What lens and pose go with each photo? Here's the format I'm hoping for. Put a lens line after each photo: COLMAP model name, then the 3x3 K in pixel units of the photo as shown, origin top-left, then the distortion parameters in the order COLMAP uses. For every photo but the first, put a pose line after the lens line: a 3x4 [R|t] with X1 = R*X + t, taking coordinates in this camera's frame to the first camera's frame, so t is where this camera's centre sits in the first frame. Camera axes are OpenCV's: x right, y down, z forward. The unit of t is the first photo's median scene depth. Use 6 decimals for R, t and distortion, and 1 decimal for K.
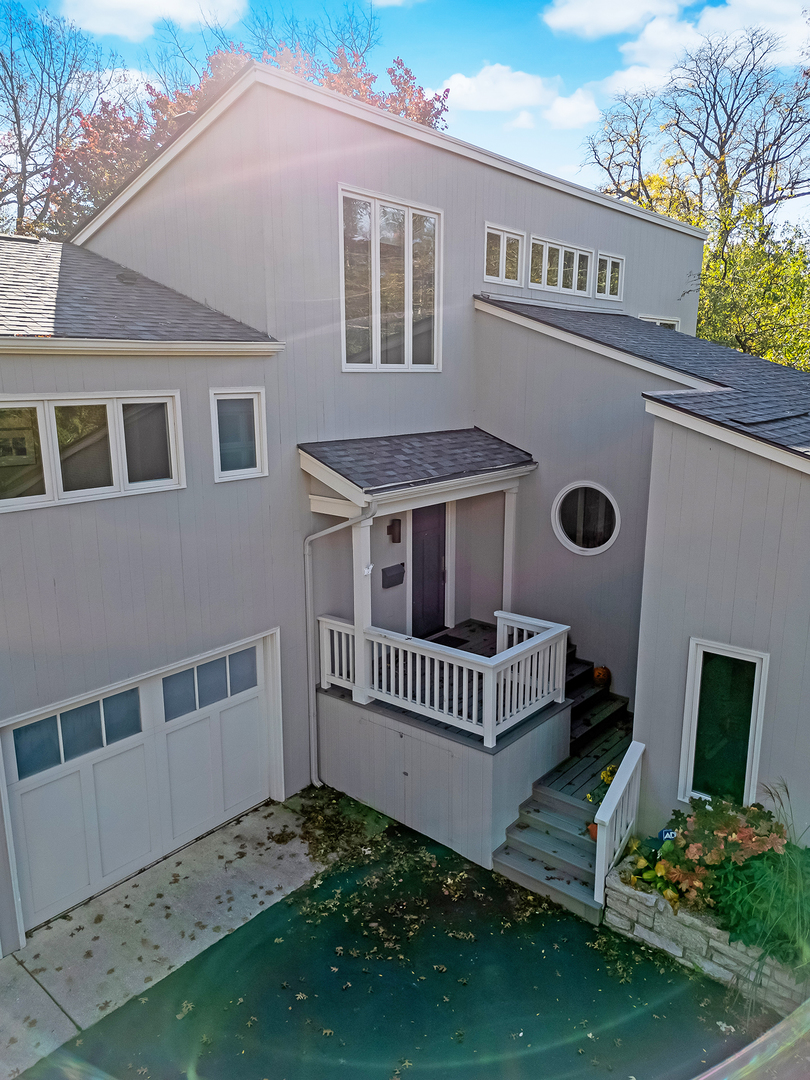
lens RADIAL K [[759.1, 0, 405.0], [0, 759.1, 540.0], [0, 0, 1]] dist [-0.005492, -0.010643]
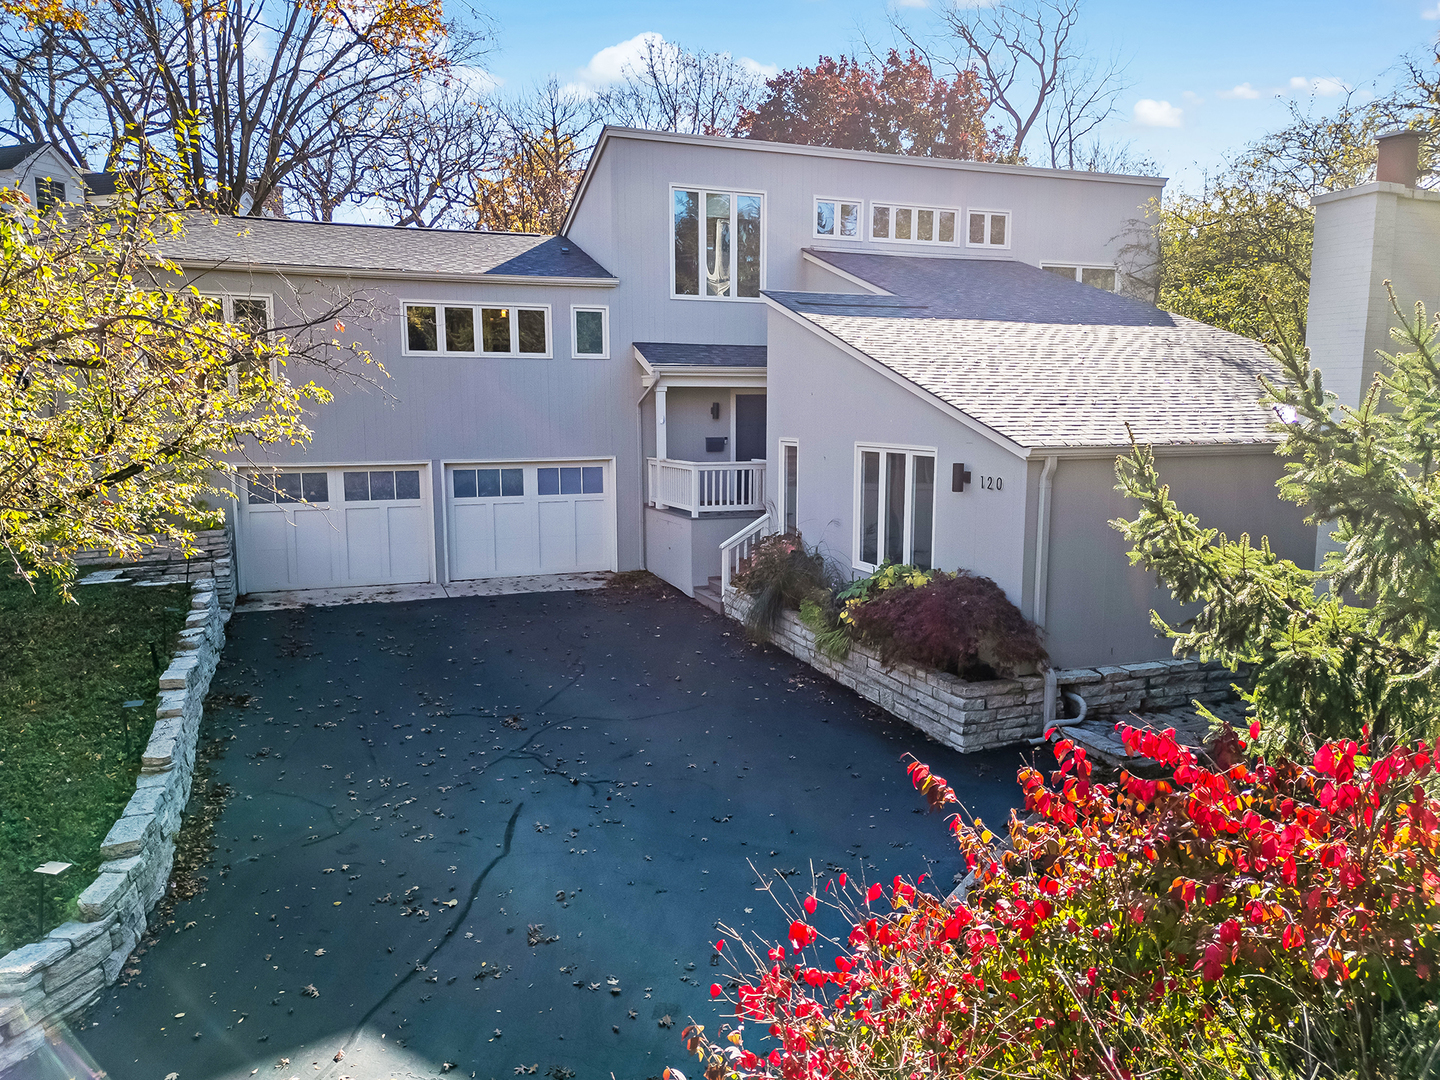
lens RADIAL K [[1012.2, 0, 720.0], [0, 1012.2, 540.0], [0, 0, 1]] dist [-0.005492, -0.010643]
pose [[0.880618, 0.064029, -0.469481, 1.142716], [-0.101853, 0.993245, -0.055588, 0.425100], [0.462750, 0.096770, 0.881191, -0.843314]]
